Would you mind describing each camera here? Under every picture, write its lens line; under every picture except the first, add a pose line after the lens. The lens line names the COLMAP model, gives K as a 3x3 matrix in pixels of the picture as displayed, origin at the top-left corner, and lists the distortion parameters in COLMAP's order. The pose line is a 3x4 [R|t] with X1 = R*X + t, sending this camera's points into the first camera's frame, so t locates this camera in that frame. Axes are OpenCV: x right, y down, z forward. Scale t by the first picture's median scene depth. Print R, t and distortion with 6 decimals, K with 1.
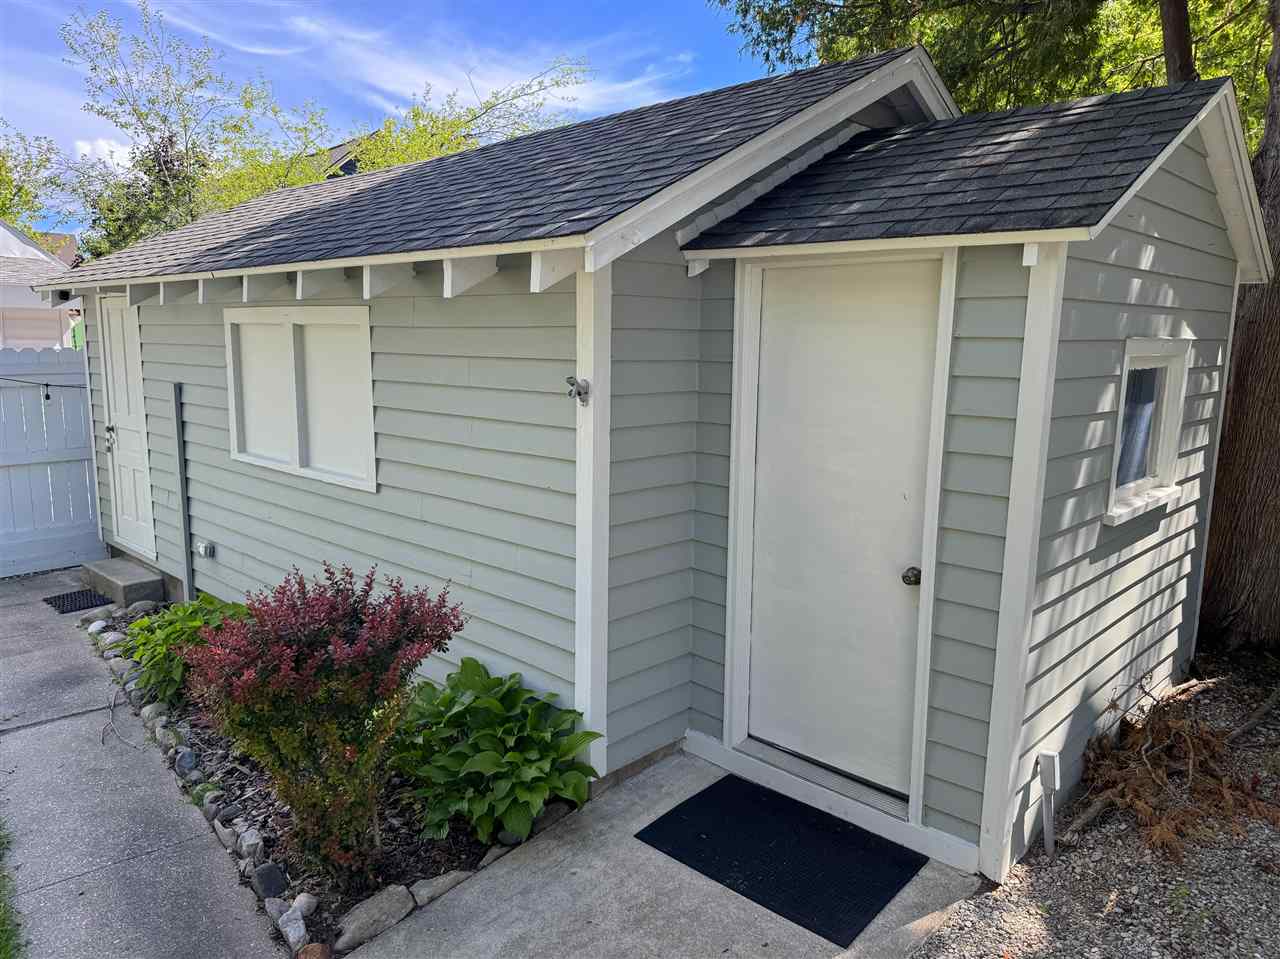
lens RADIAL K [[912.0, 0, 642.5], [0, 912.0, 486.4], [0, 0, 1]] dist [0.020325, -0.027557]
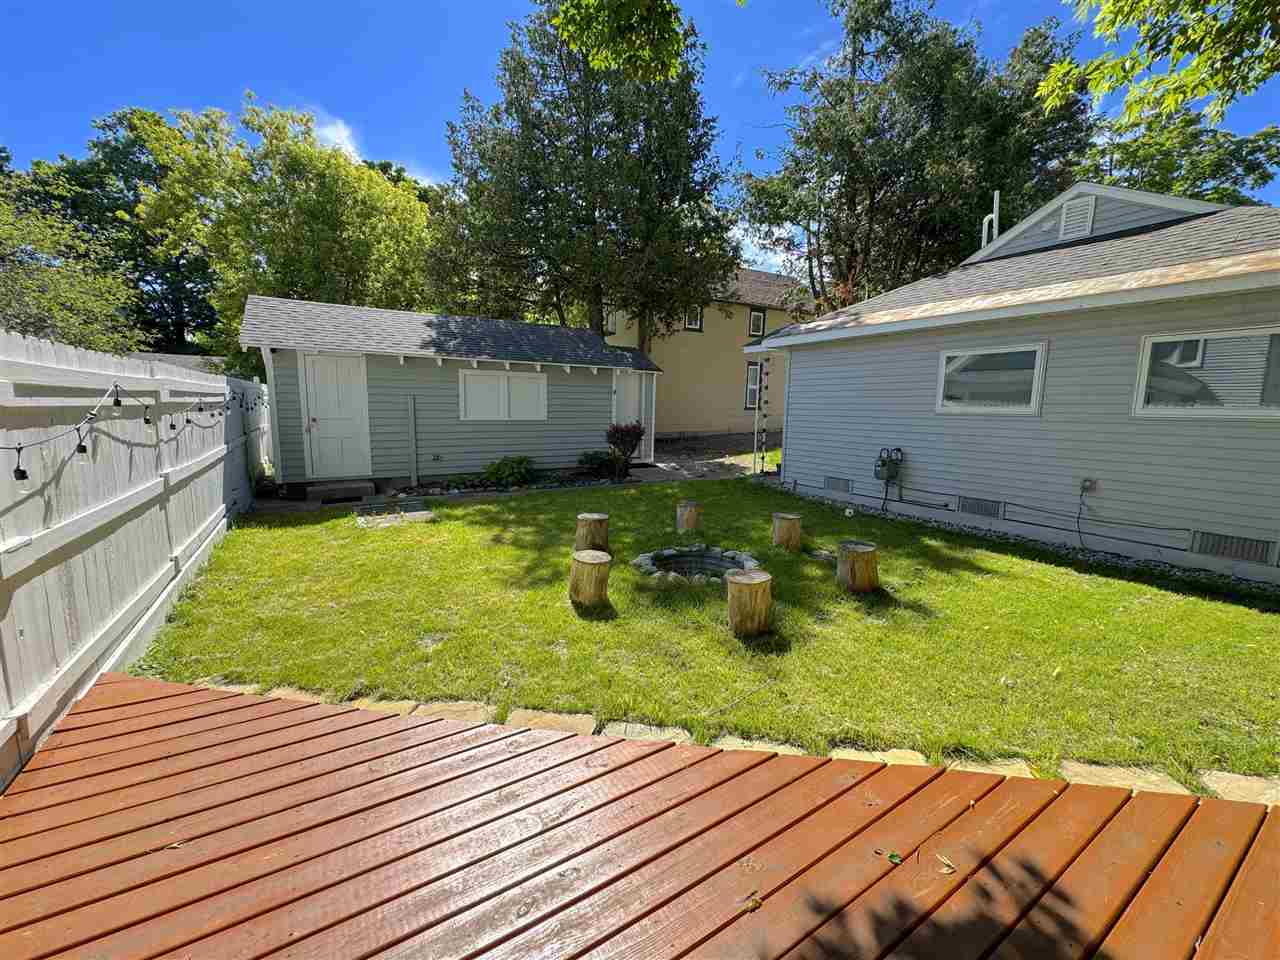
lens RADIAL K [[517.6, 0, 640.9], [0, 517.6, 477.8], [0, 0, 1]] dist [-0.001557, 0.000100]
pose [[0.246802, -0.143879, 0.958325, -2.462503], [0.142931, 0.983505, 0.110850, 0.064902], [-0.958467, 0.109617, 0.263296, 0.036877]]
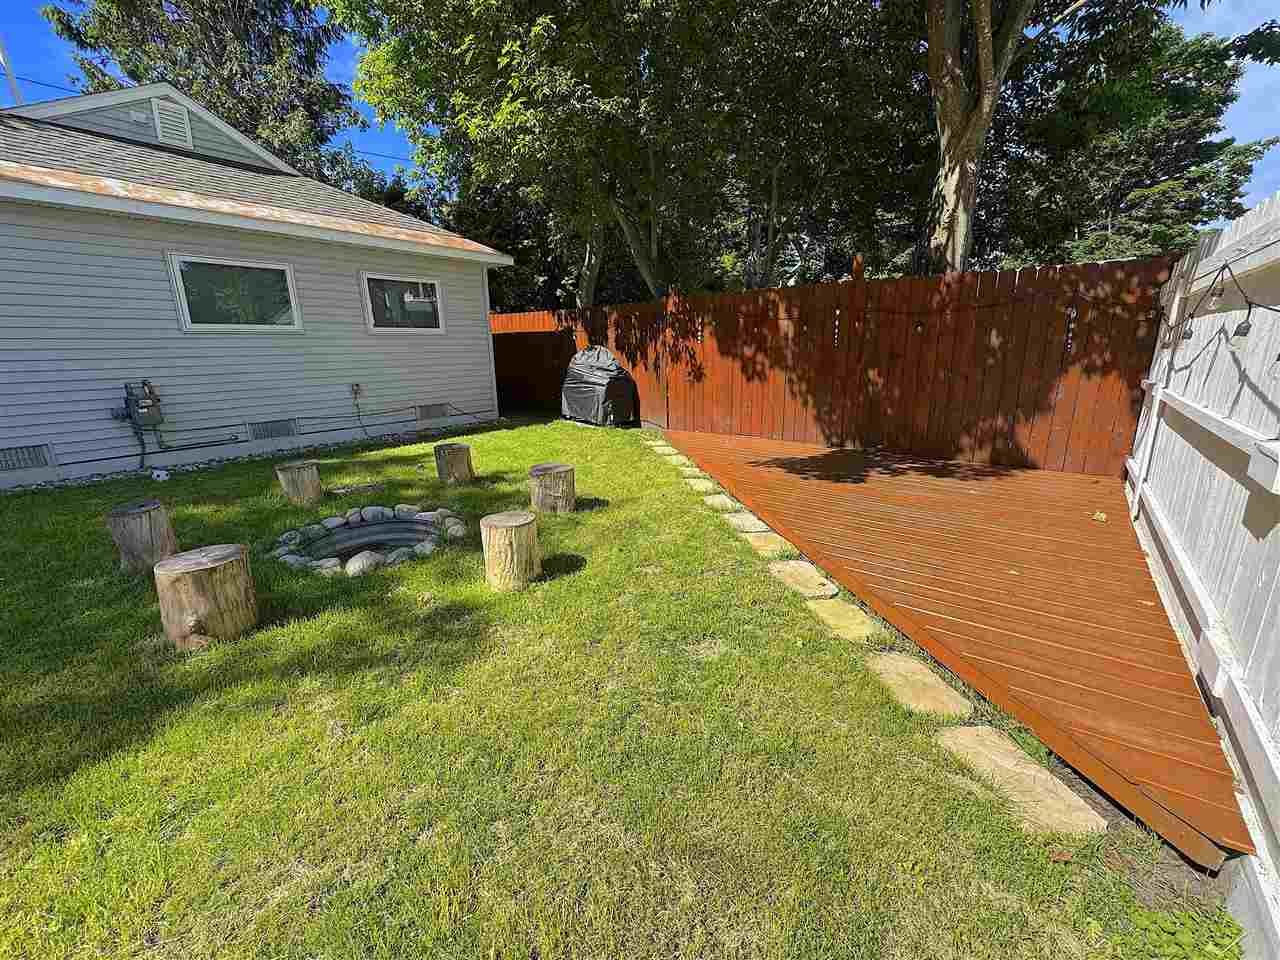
lens RADIAL K [[517.6, 0, 643.2], [0, 517.6, 474.0], [0, 0, 1]] dist [-0.001557, 0.000100]
pose [[-0.995425, 0.022258, -0.092921, -1.715768], [-0.015856, 0.920526, 0.390361, -0.019243], [0.094225, 0.390048, -0.915961, 0.986785]]
